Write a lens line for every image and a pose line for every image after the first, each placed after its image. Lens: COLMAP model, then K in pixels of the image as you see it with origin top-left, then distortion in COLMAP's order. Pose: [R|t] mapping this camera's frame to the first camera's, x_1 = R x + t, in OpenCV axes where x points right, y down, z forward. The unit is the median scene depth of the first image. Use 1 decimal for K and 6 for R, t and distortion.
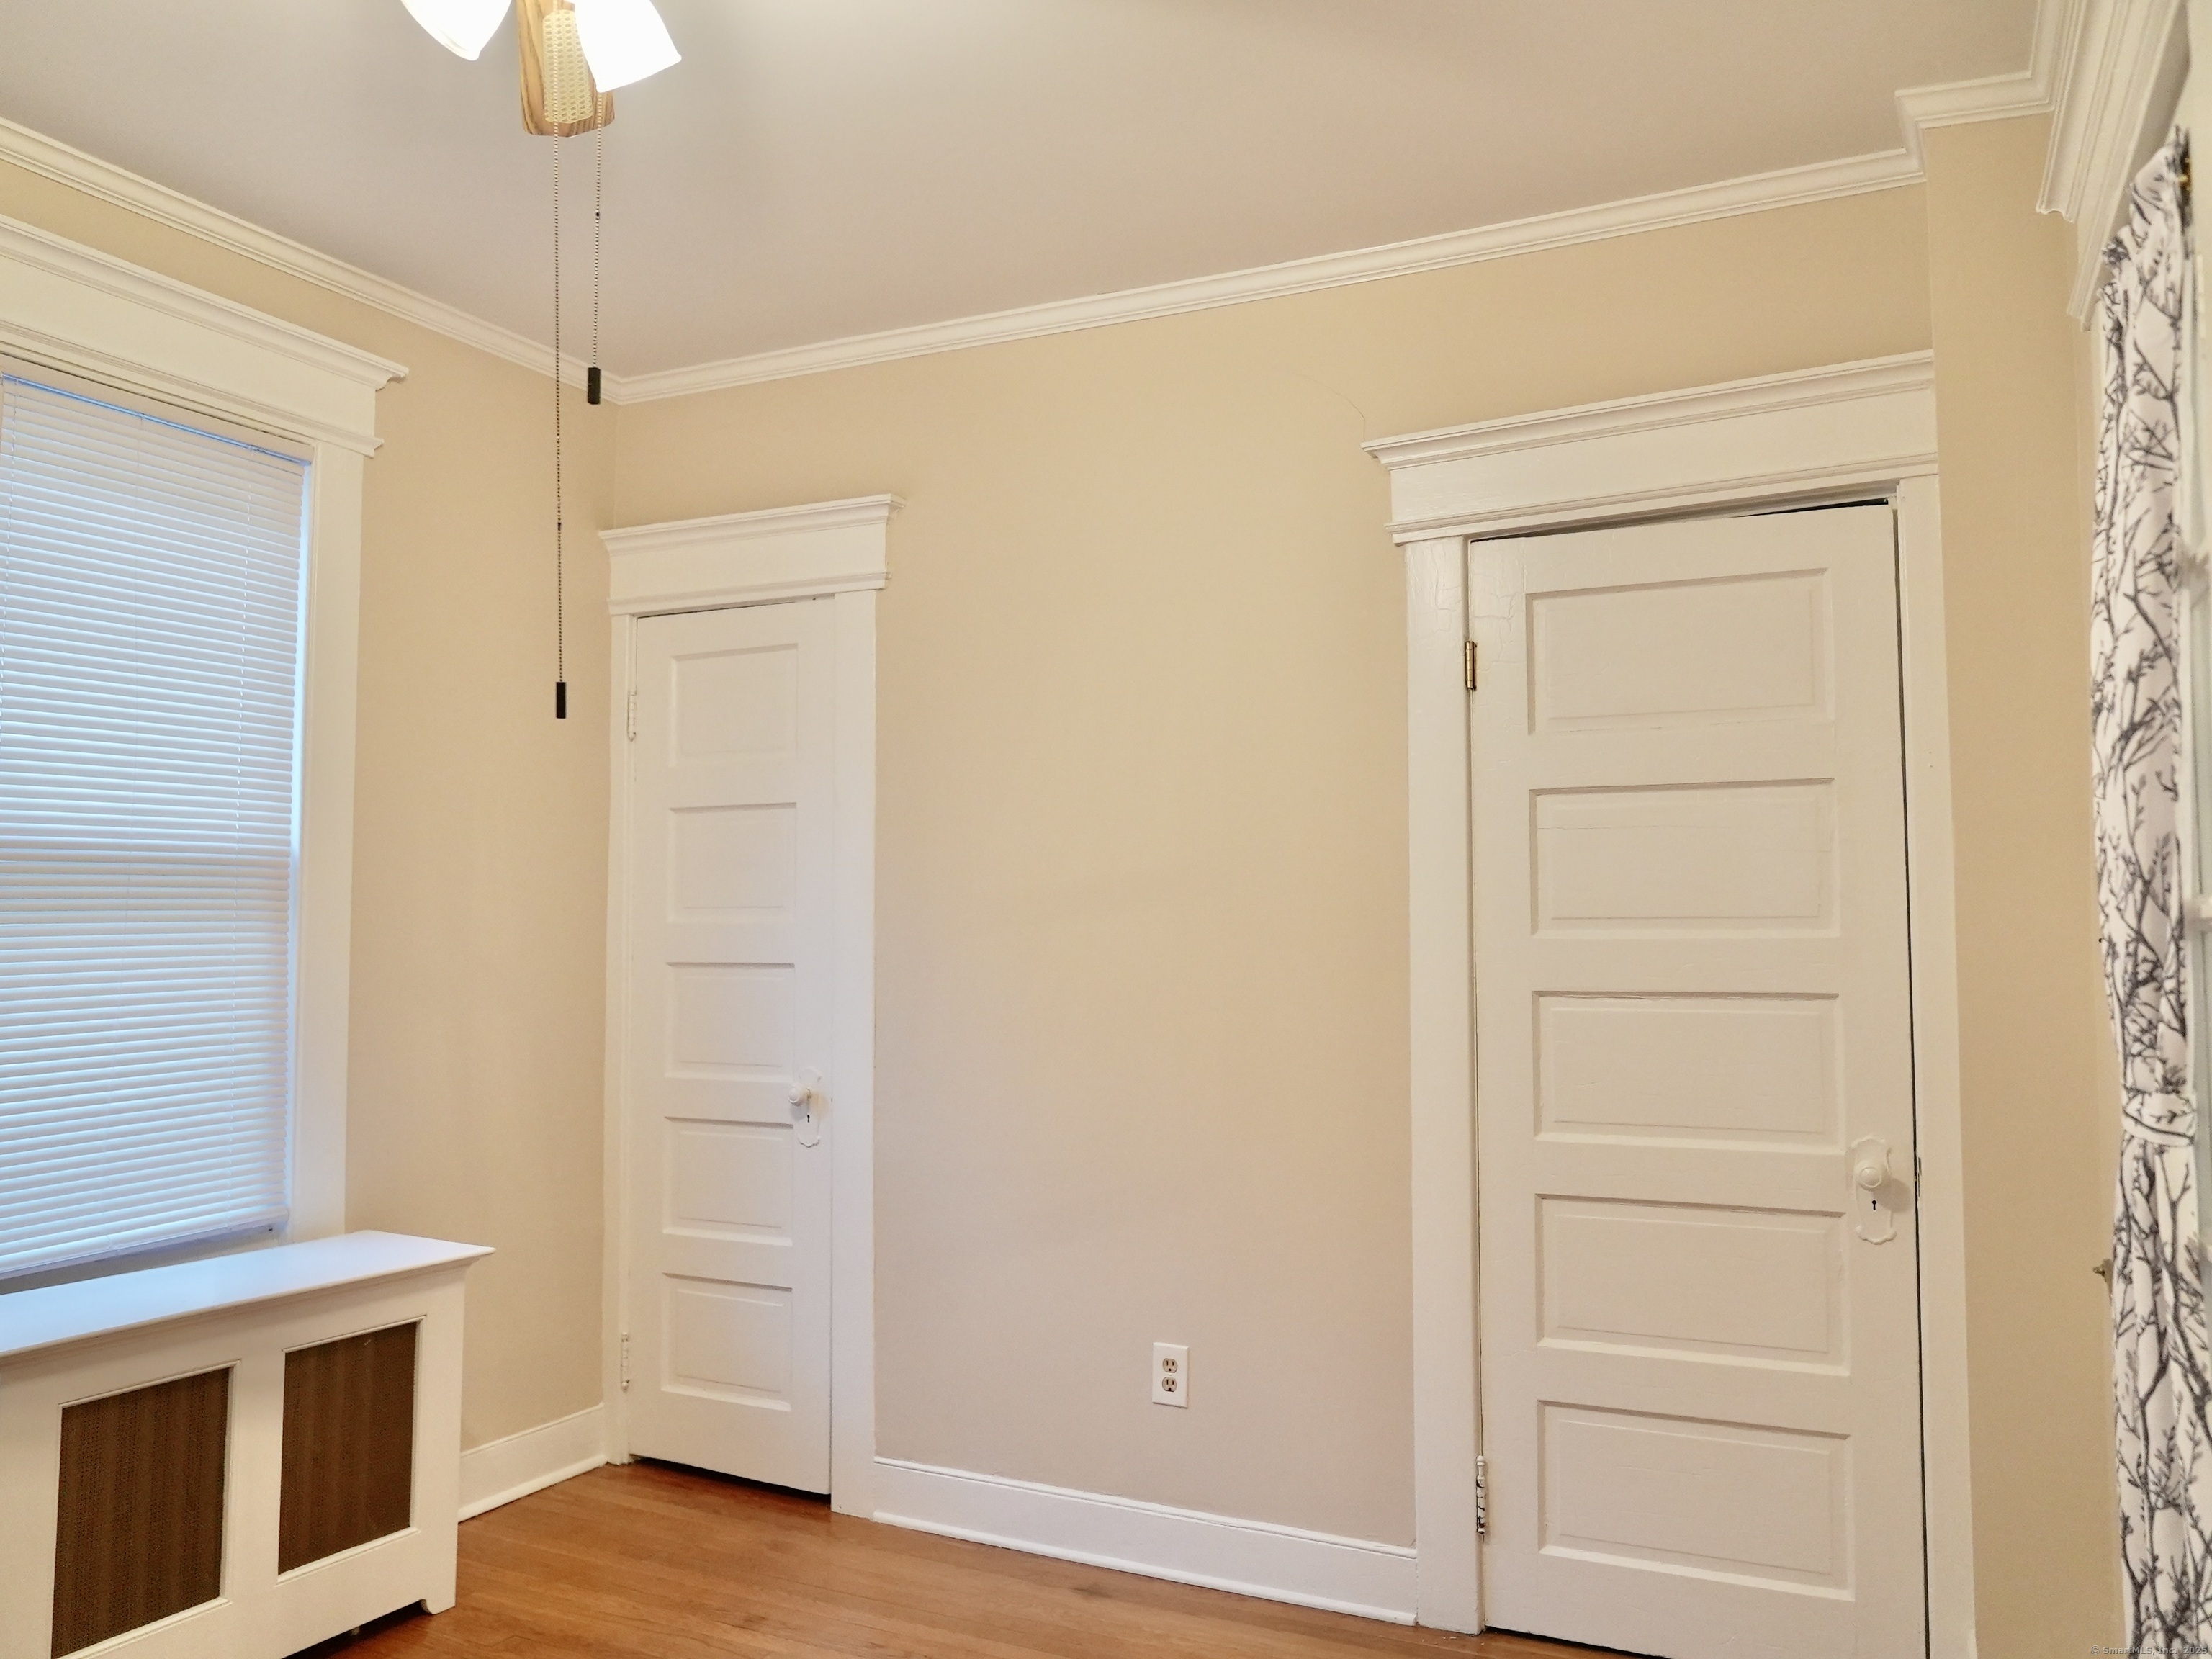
lens RADIAL K [[1695.1, 0, 1097.0], [0, 1695.1, 826.5], [0, 0, 1]] dist [-0.039434, 0.020205]
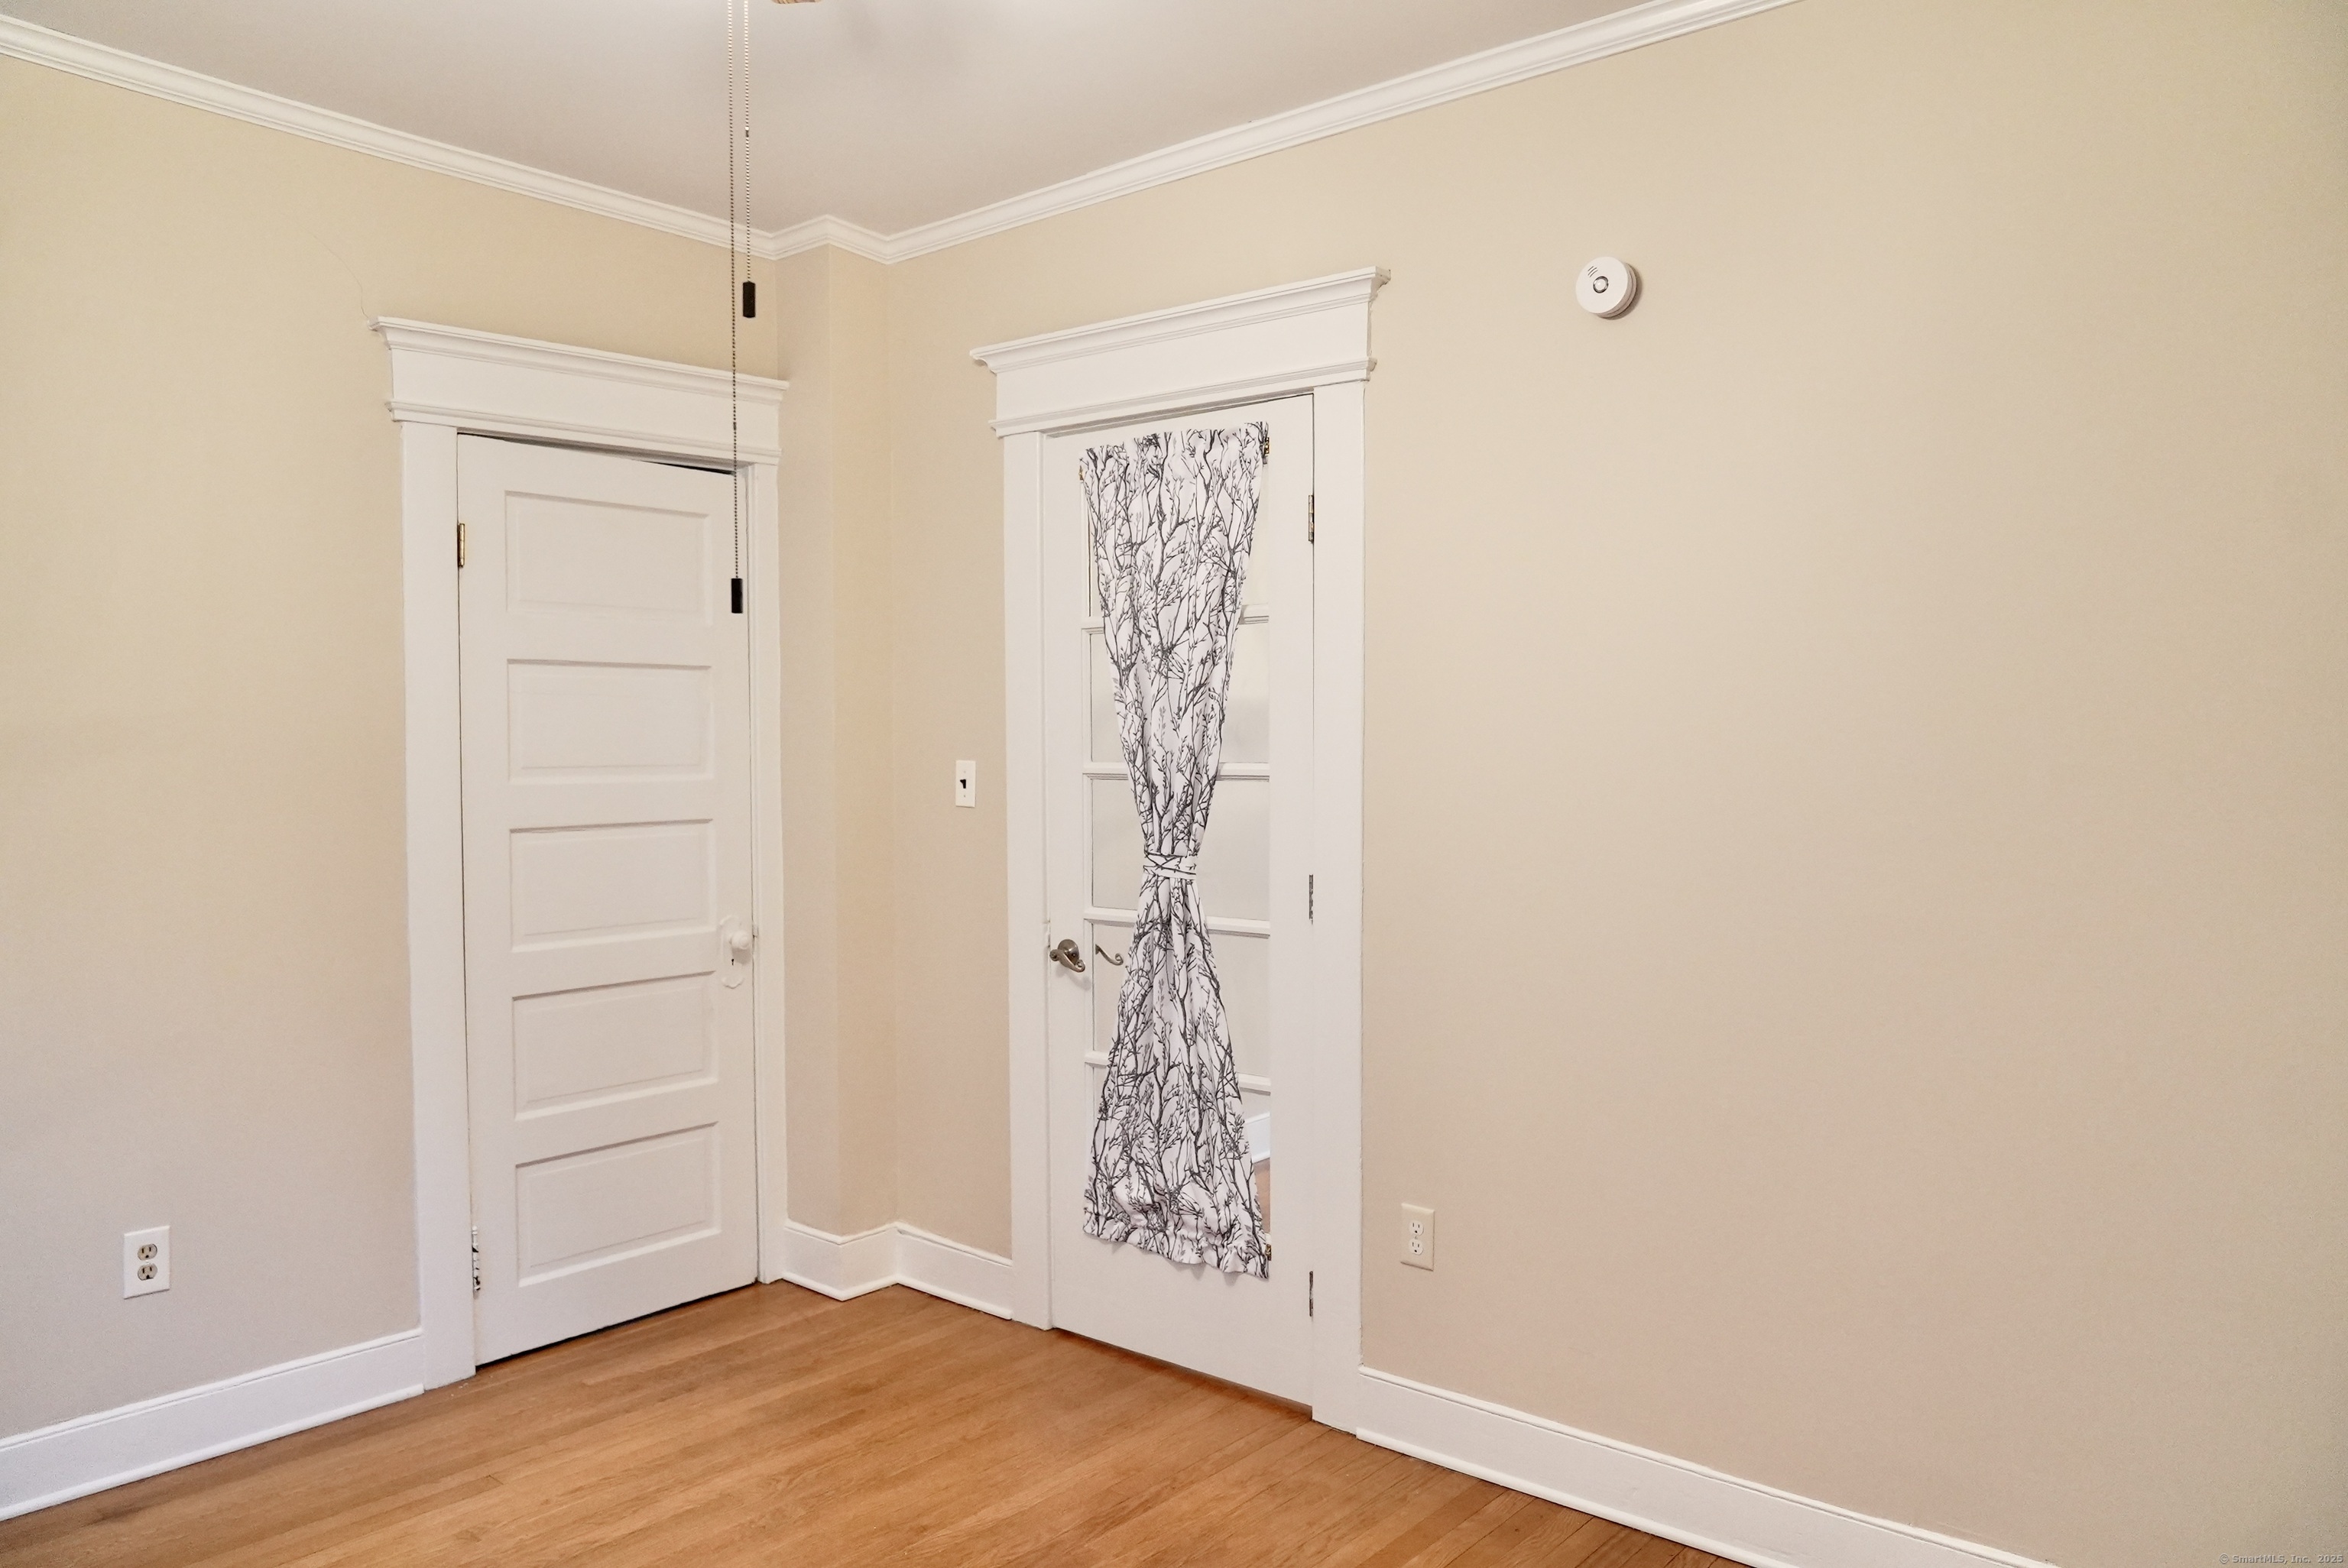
lens RADIAL K [[1597.2, 0, 1165.5], [0, 1597.2, 784.0], [0, 0, 1]] dist [-0.029503, 0.012967]
pose [[0.237385, -0.027239, 0.971034, -0.716669], [-0.059760, 0.997304, 0.042585, -0.009365], [-0.969576, -0.068138, 0.235117, 0.291352]]
